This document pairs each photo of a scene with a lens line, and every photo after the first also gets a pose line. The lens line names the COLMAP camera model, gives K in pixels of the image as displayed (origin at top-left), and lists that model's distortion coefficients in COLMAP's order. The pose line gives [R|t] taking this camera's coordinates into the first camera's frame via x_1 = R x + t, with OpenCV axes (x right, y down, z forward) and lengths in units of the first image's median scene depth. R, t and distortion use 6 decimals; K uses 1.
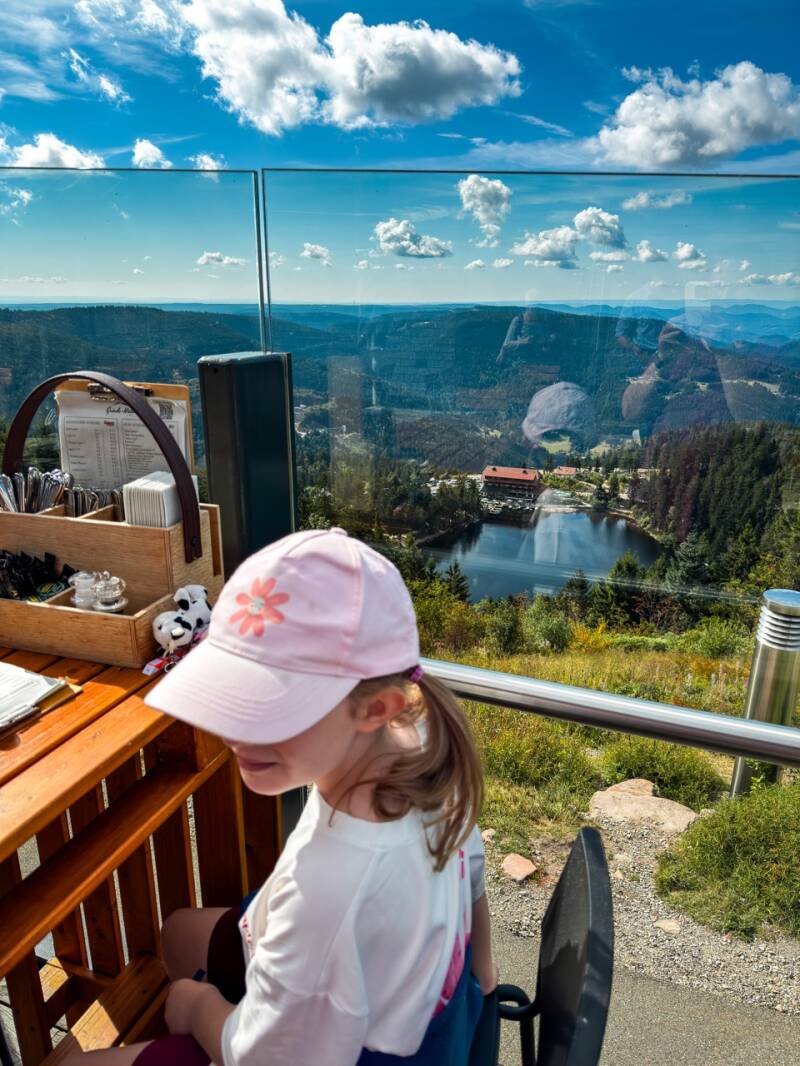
lens RADIAL K [[763.6, 0, 400.0], [0, 763.6, 533.0], [0, 0, 1]] dist [-0.000935, -0.000475]
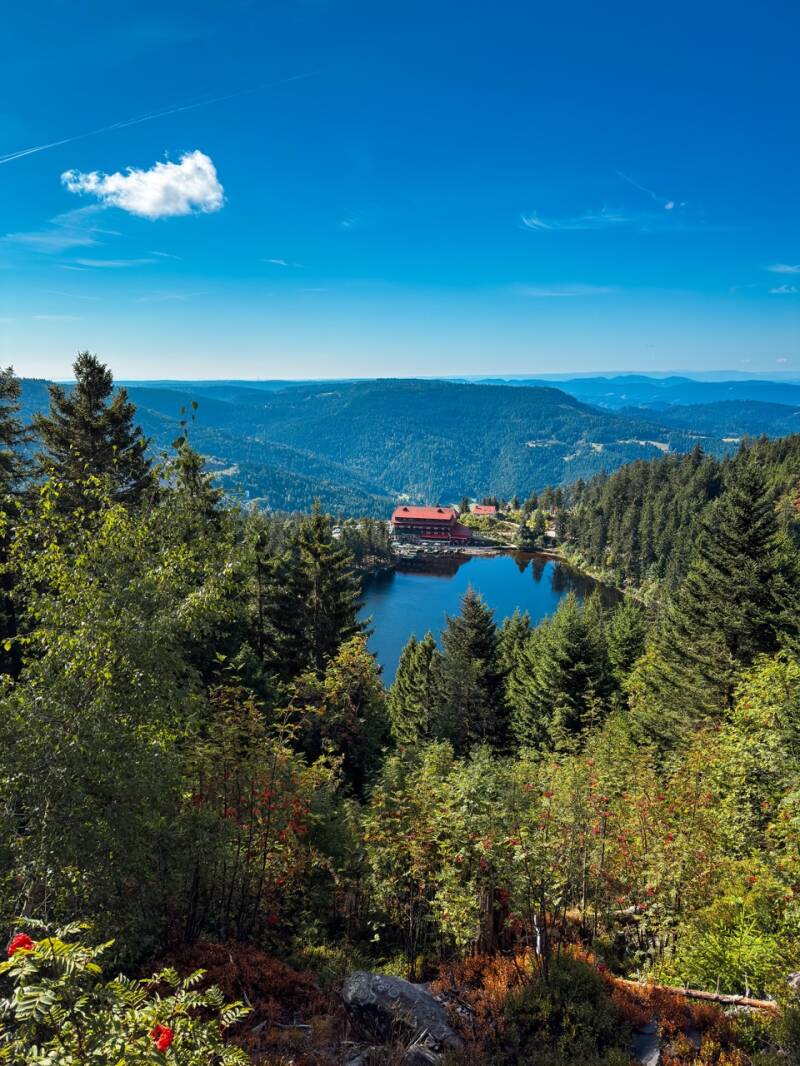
lens RADIAL K [[749.3, 0, 400.0], [0, 749.3, 533.0], [0, 0, 1]] dist [0.083091, 0.000033]
pose [[0.992322, -0.041811, 0.116397, 0.015966], [0.052317, 0.994682, -0.088720, 0.019212], [-0.112068, 0.094129, 0.989232, 0.151939]]
